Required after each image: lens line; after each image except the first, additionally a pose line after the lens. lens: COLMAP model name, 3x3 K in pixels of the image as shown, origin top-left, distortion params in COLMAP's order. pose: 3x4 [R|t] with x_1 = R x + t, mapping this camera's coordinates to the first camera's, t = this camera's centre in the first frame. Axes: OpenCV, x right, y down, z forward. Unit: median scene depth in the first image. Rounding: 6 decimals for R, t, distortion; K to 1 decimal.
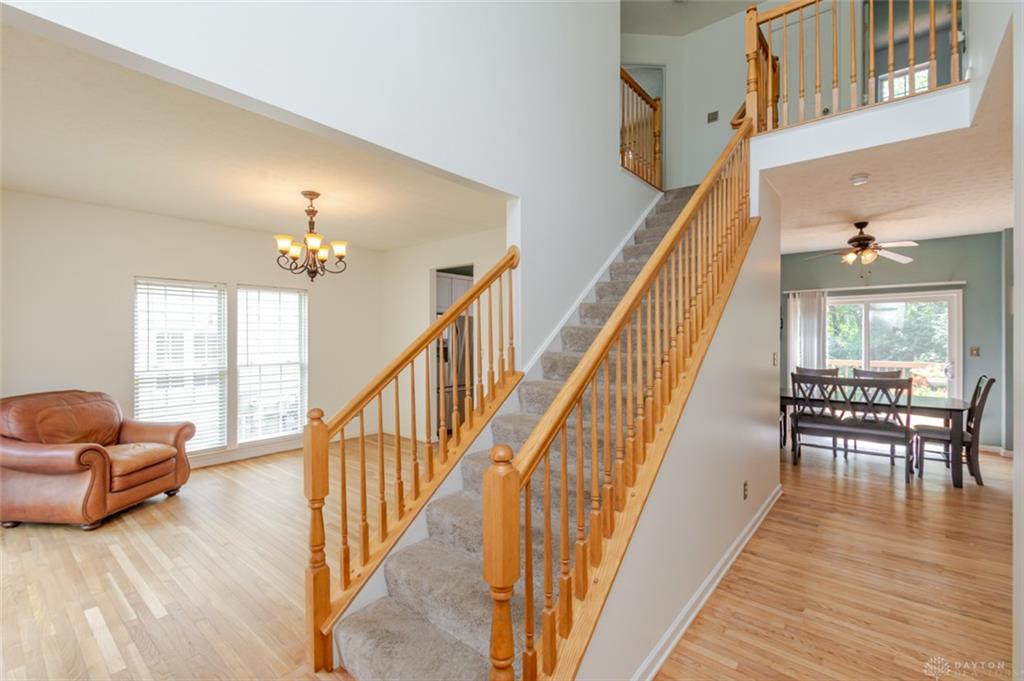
lens RADIAL K [[453.7, 0, 509.4], [0, 453.7, 341.6], [0, 0, 1]] dist [-0.001942, -0.001127]
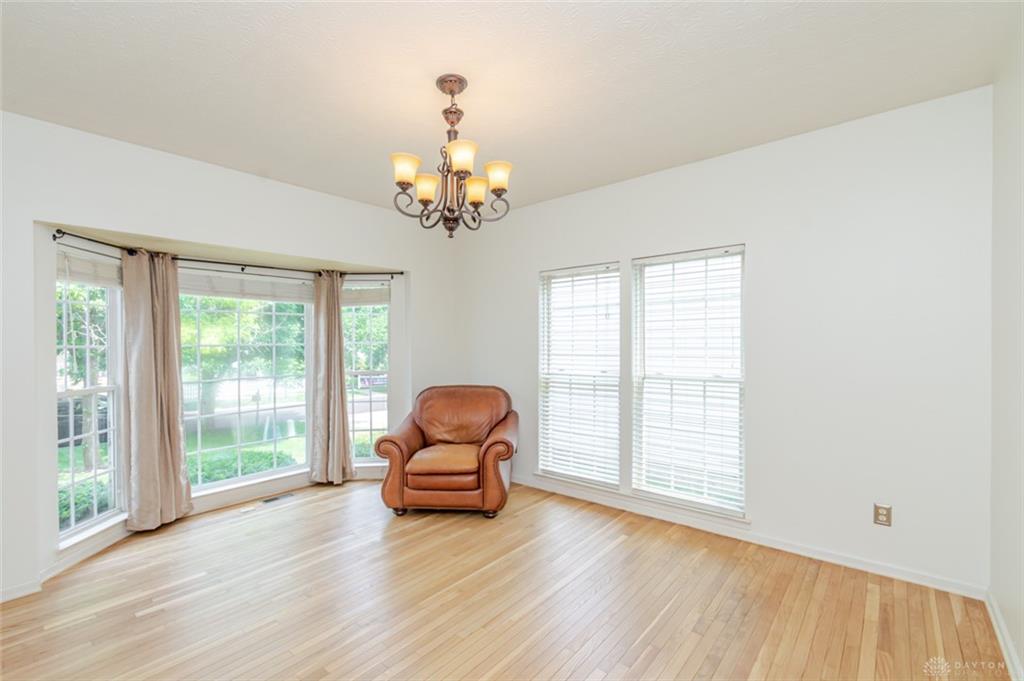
lens RADIAL K [[453.7, 0, 509.1], [0, 453.7, 337.3], [0, 0, 1]] dist [-0.001942, -0.001127]
pose [[-0.012921, 0.001248, -0.999916, 0.109697], [-0.002985, 0.999995, 0.001286, -0.006603], [0.999912, 0.003001, -0.012917, 0.923558]]
